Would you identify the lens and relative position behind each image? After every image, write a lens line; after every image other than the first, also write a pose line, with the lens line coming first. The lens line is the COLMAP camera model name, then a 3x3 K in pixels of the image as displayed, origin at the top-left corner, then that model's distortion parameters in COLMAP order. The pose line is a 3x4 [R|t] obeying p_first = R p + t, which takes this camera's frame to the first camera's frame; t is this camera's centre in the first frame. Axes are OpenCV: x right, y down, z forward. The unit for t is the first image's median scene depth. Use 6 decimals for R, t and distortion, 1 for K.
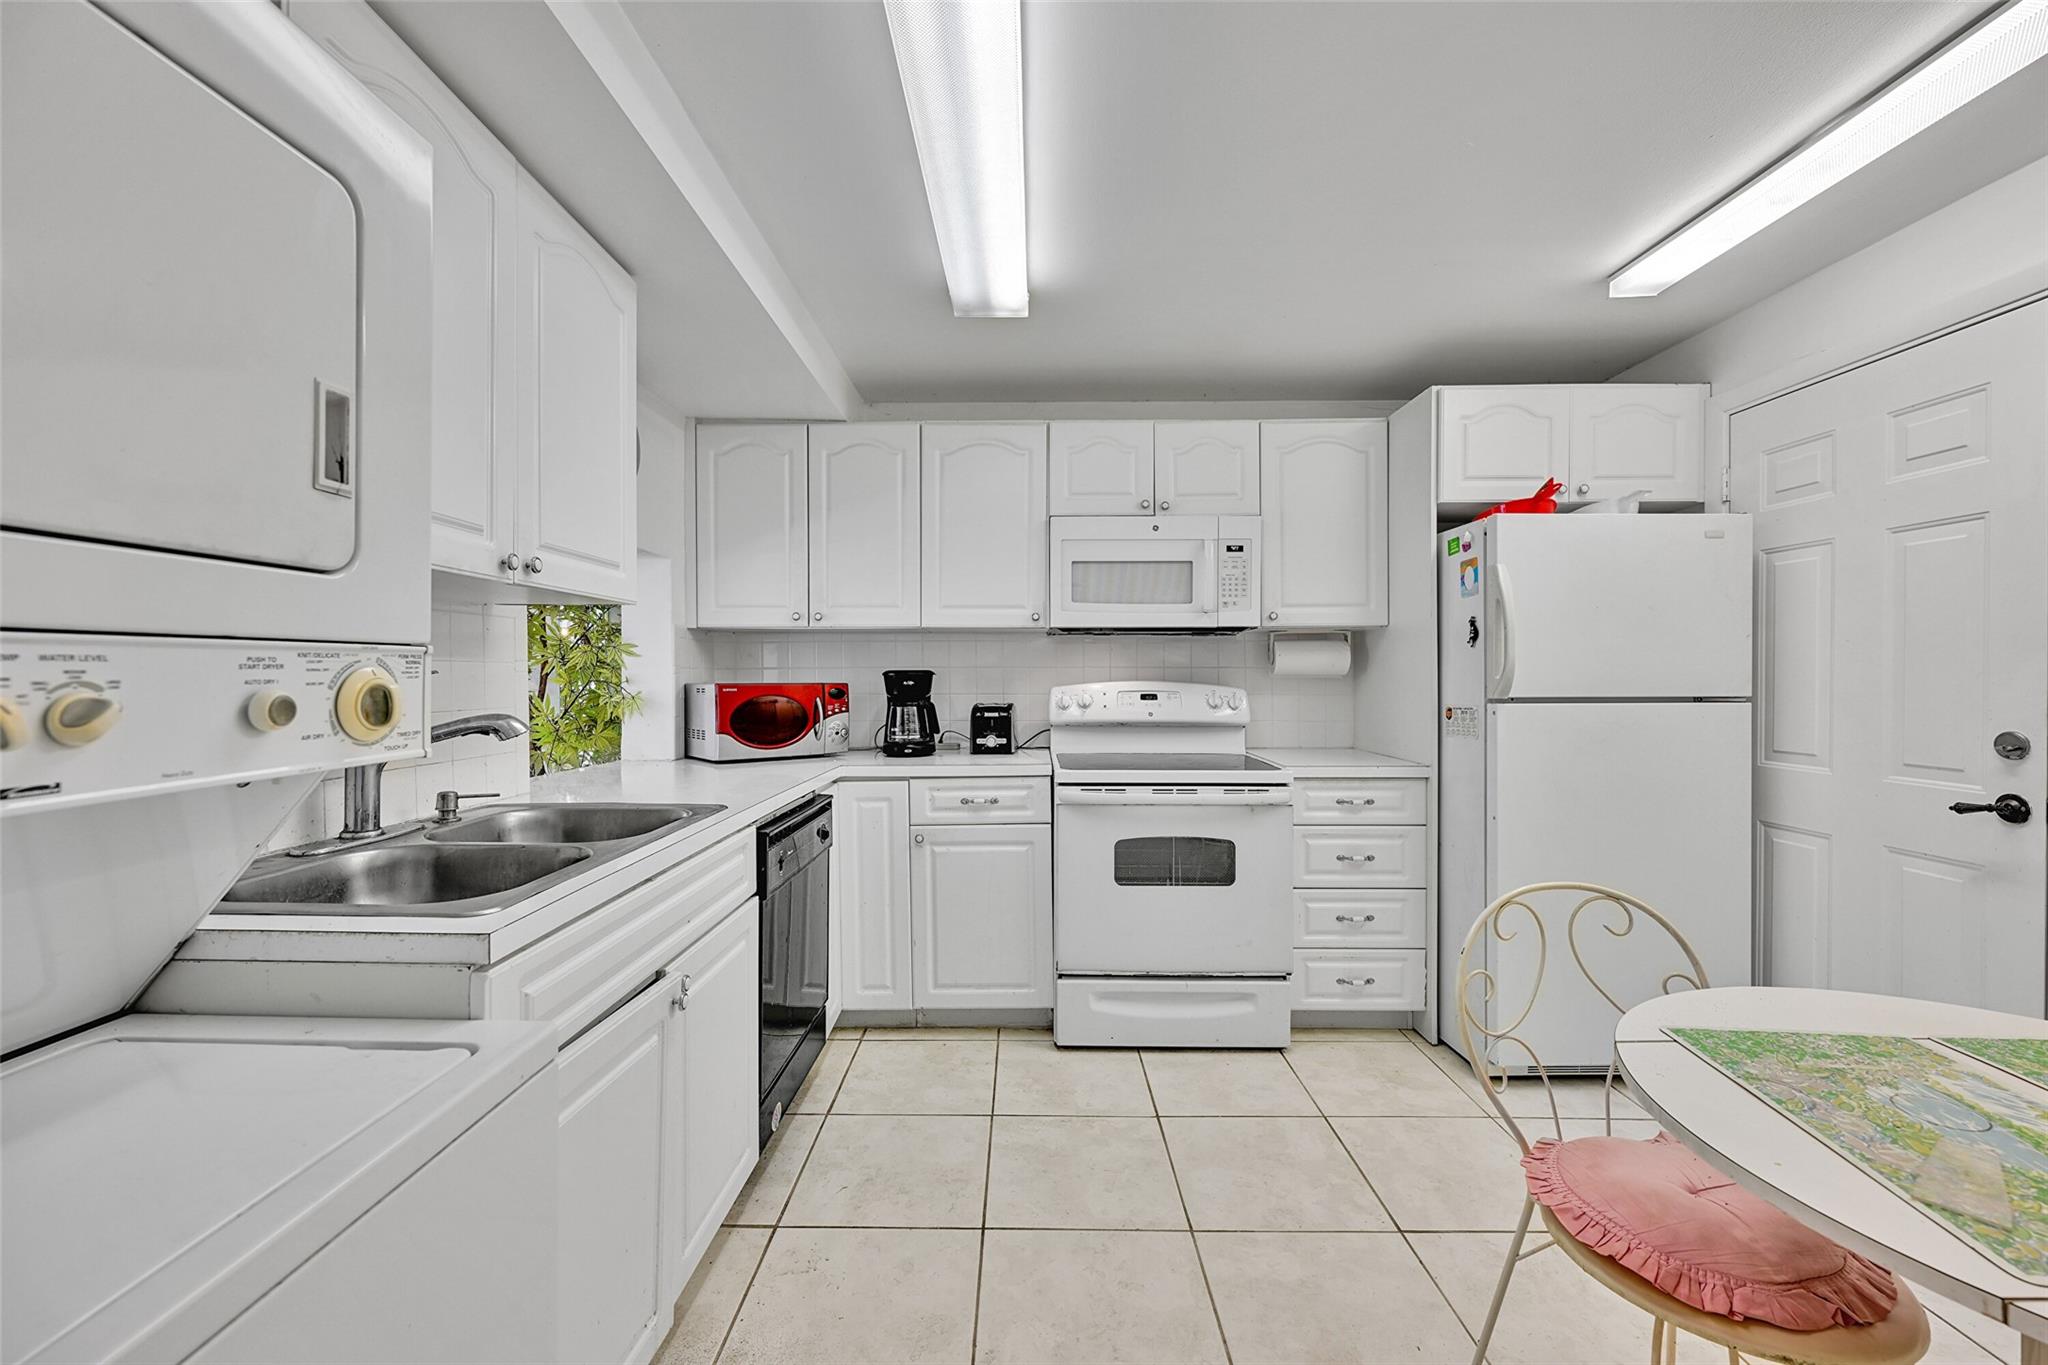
lens RADIAL K [[831.8, 0, 1015.6], [0, 831.8, 677.2], [0, 0, 1]] dist [-0.001506, 0.000006]
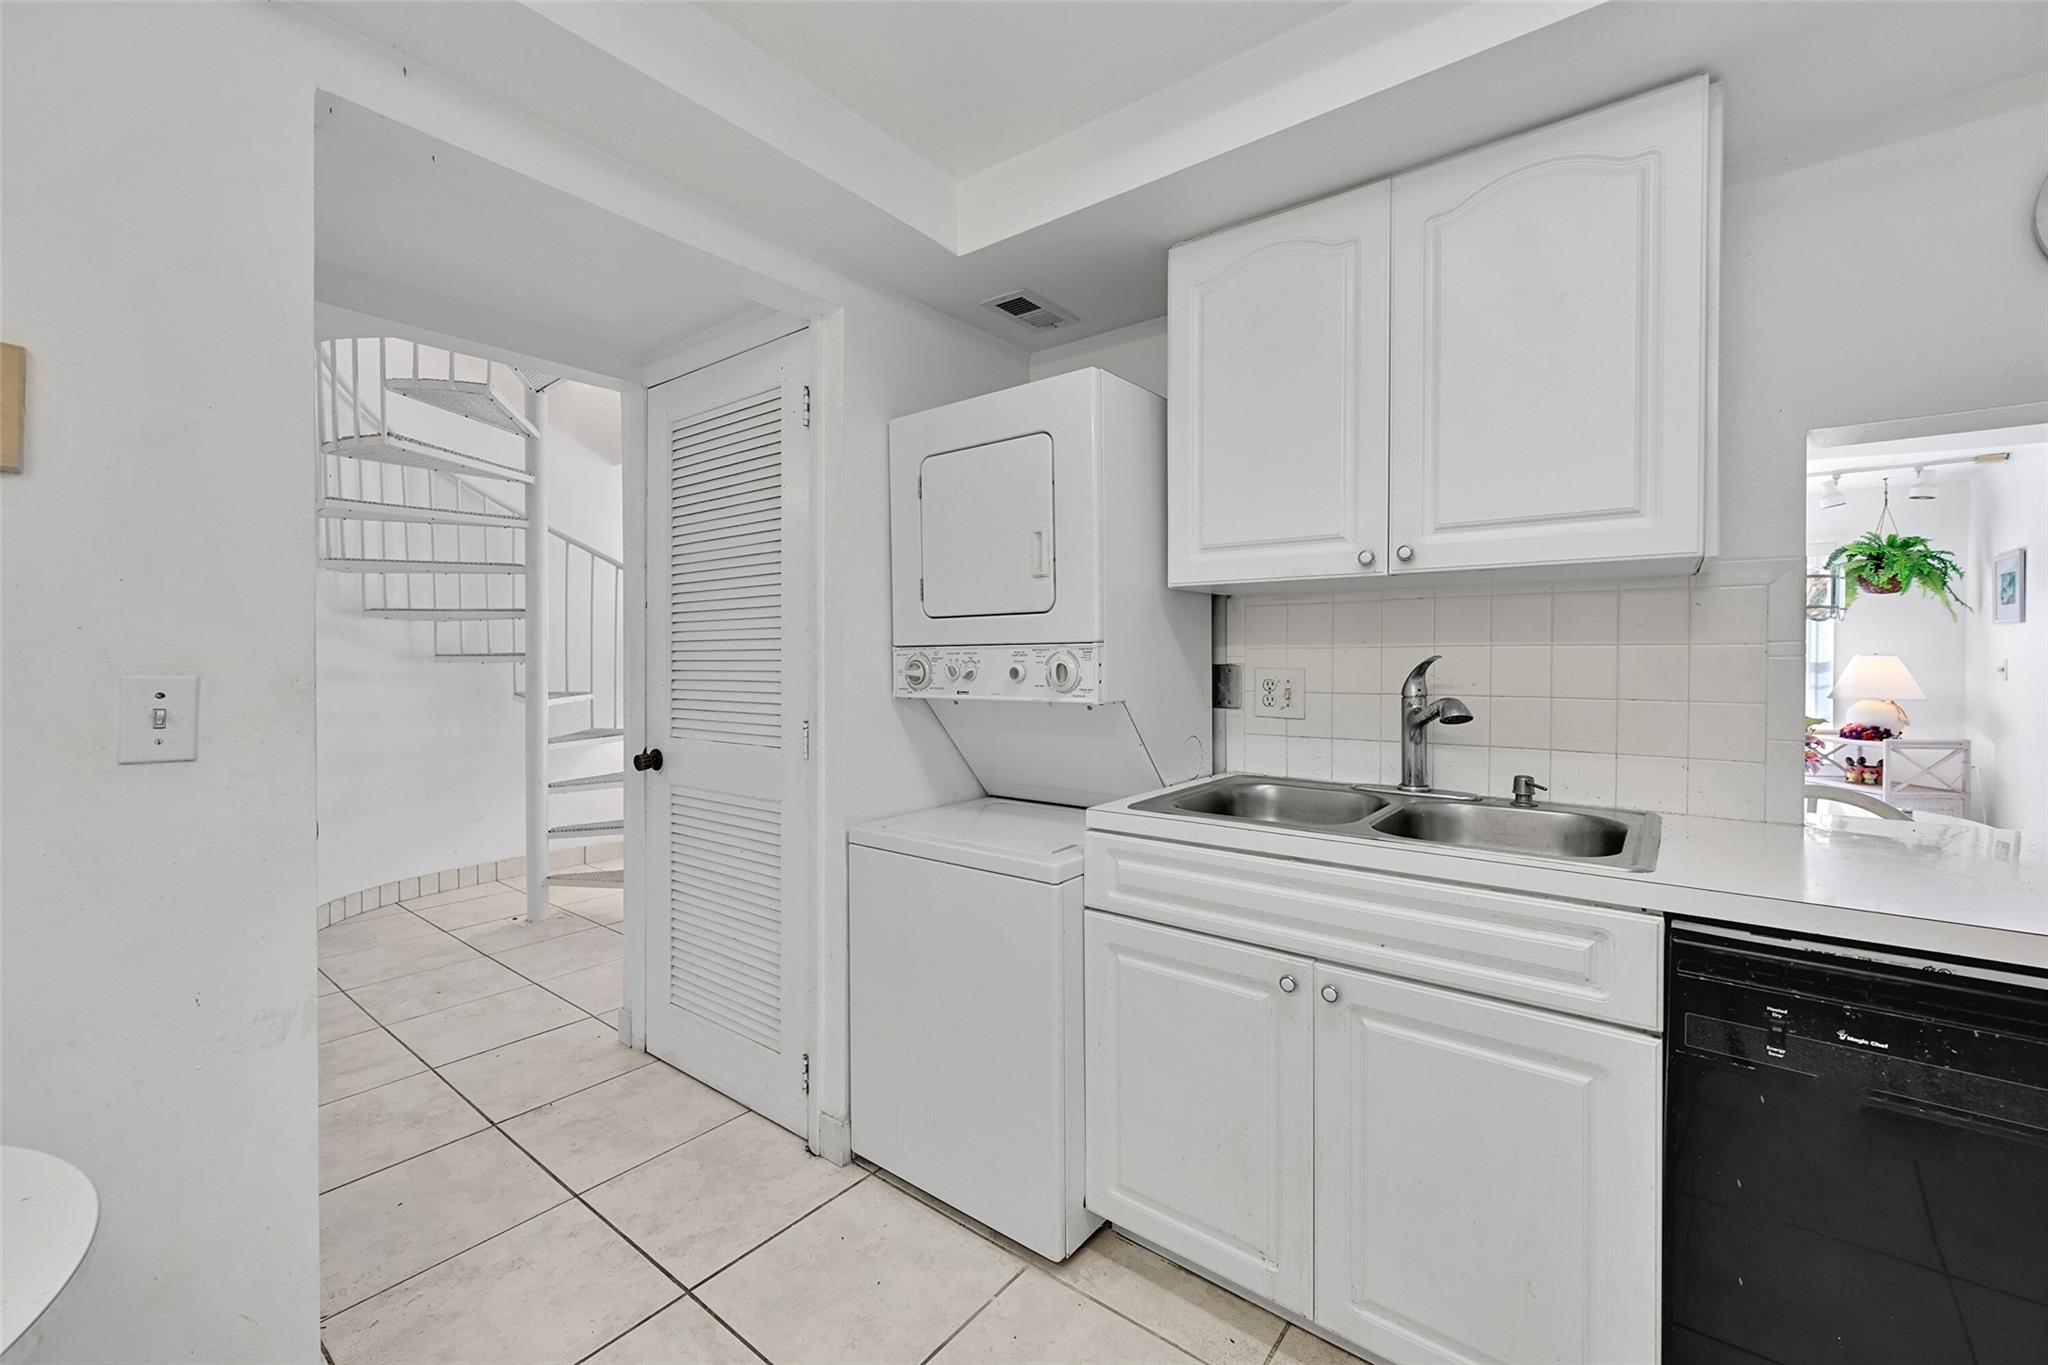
lens RADIAL K [[831.8, 0, 1045.9], [0, 831.8, 668.7], [0, 0, 1]] dist [-0.001506, 0.000006]
pose [[-0.590583, 0.007704, -0.806940, 0.279738], [-0.004496, 0.999907, 0.012837, -0.001325], [0.806965, 0.011210, -0.590493, 0.677680]]
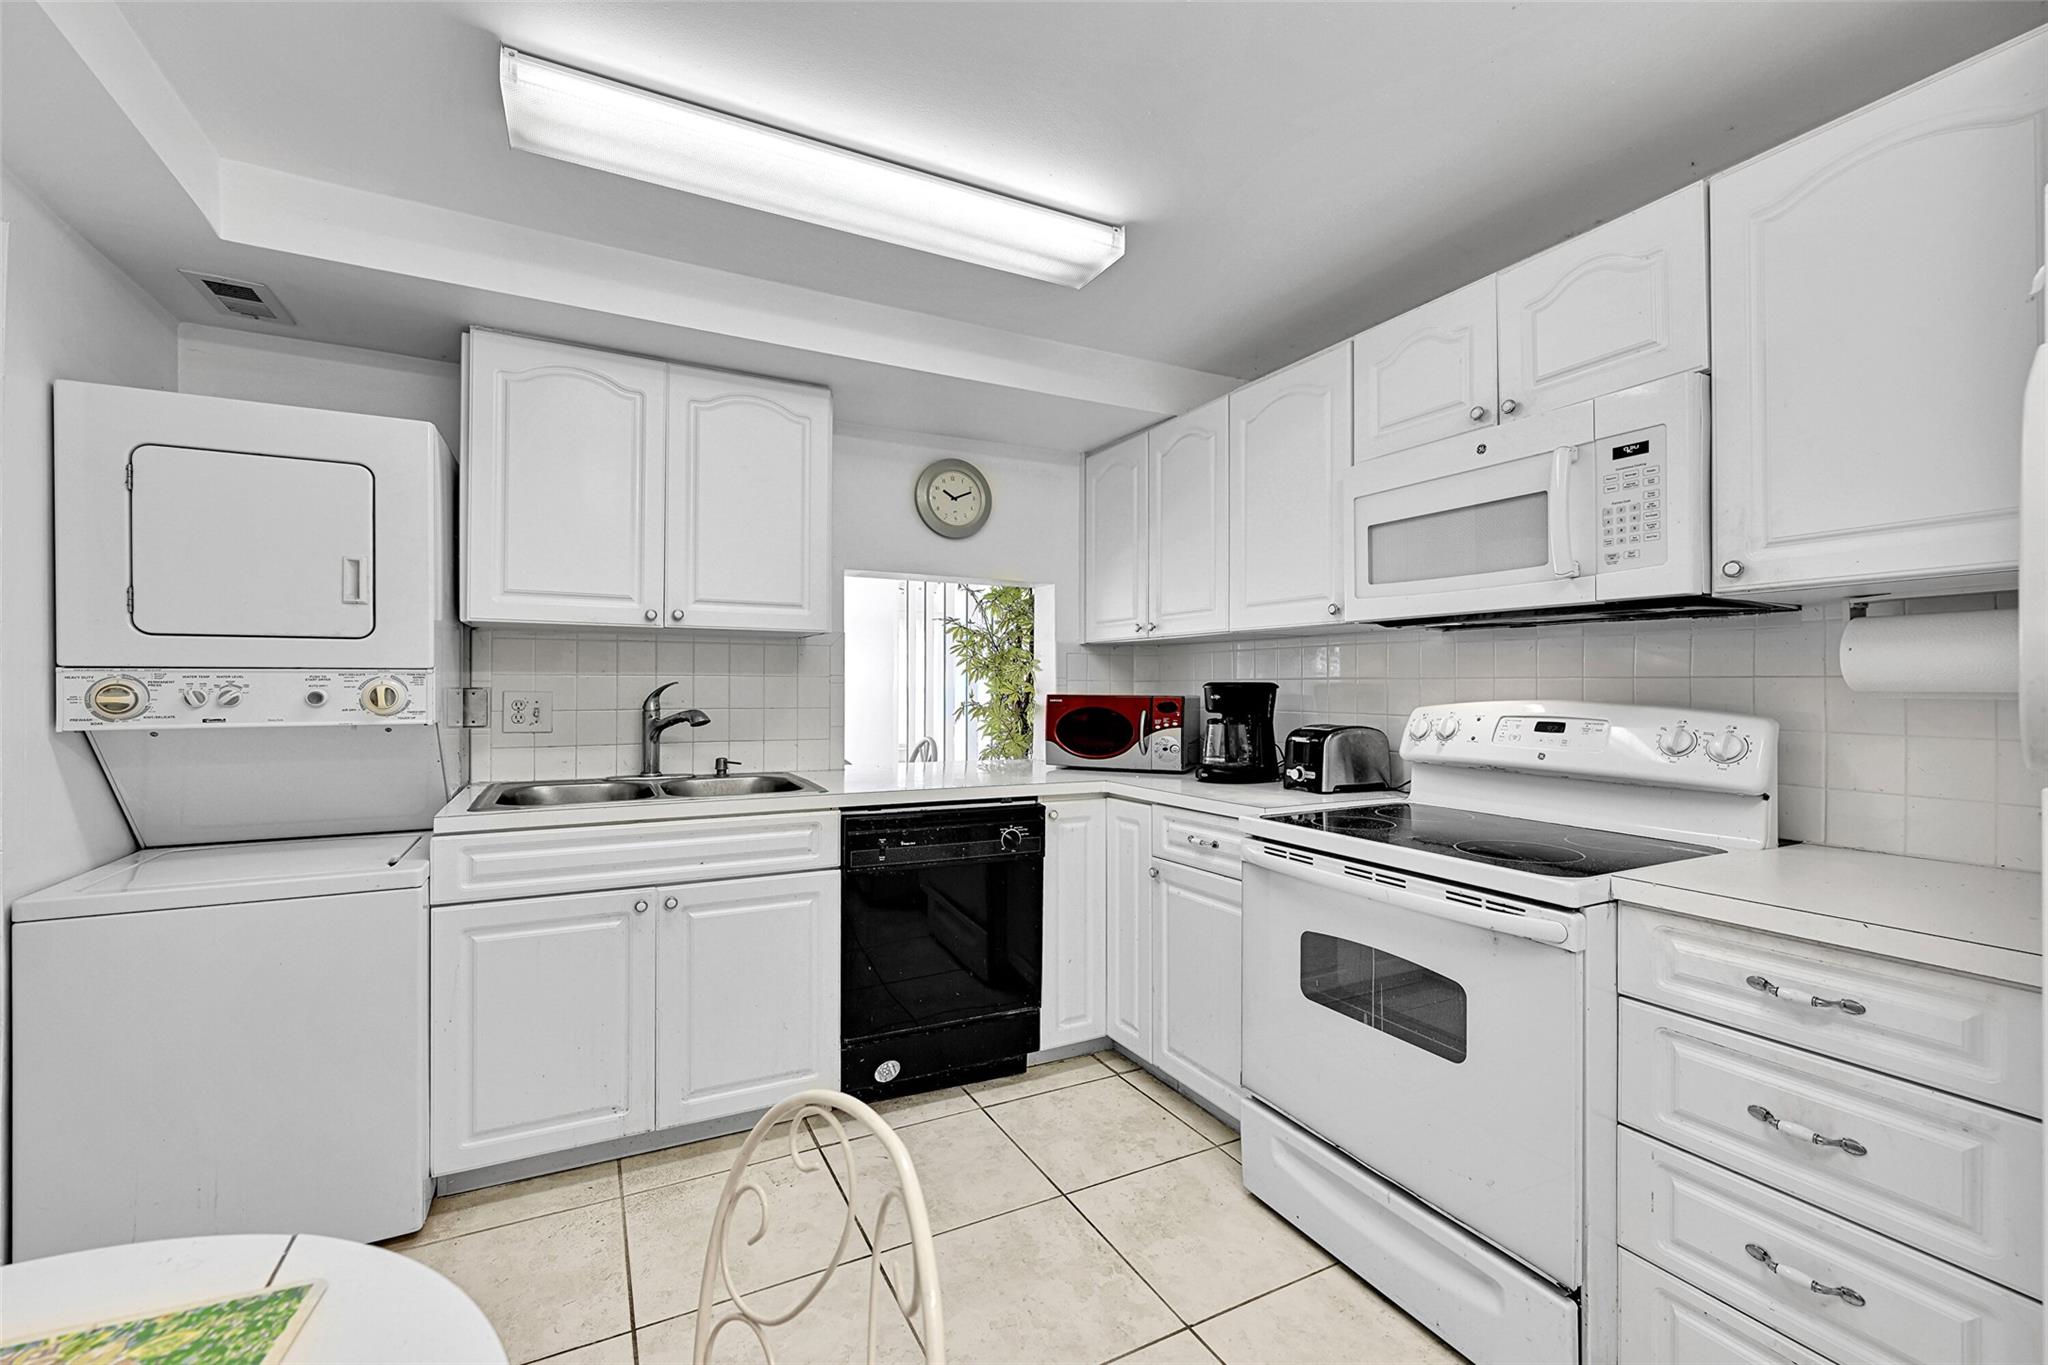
lens RADIAL K [[831.8, 0, 1004.6], [0, 831.8, 679.6], [0, 0, 1]] dist [-0.001506, 0.000006]
pose [[0.465000, -0.002911, -0.885306, 0.589790], [-0.008285, 0.999936, -0.007640, -0.002994], [0.885272, 0.010887, 0.464947, 0.443607]]
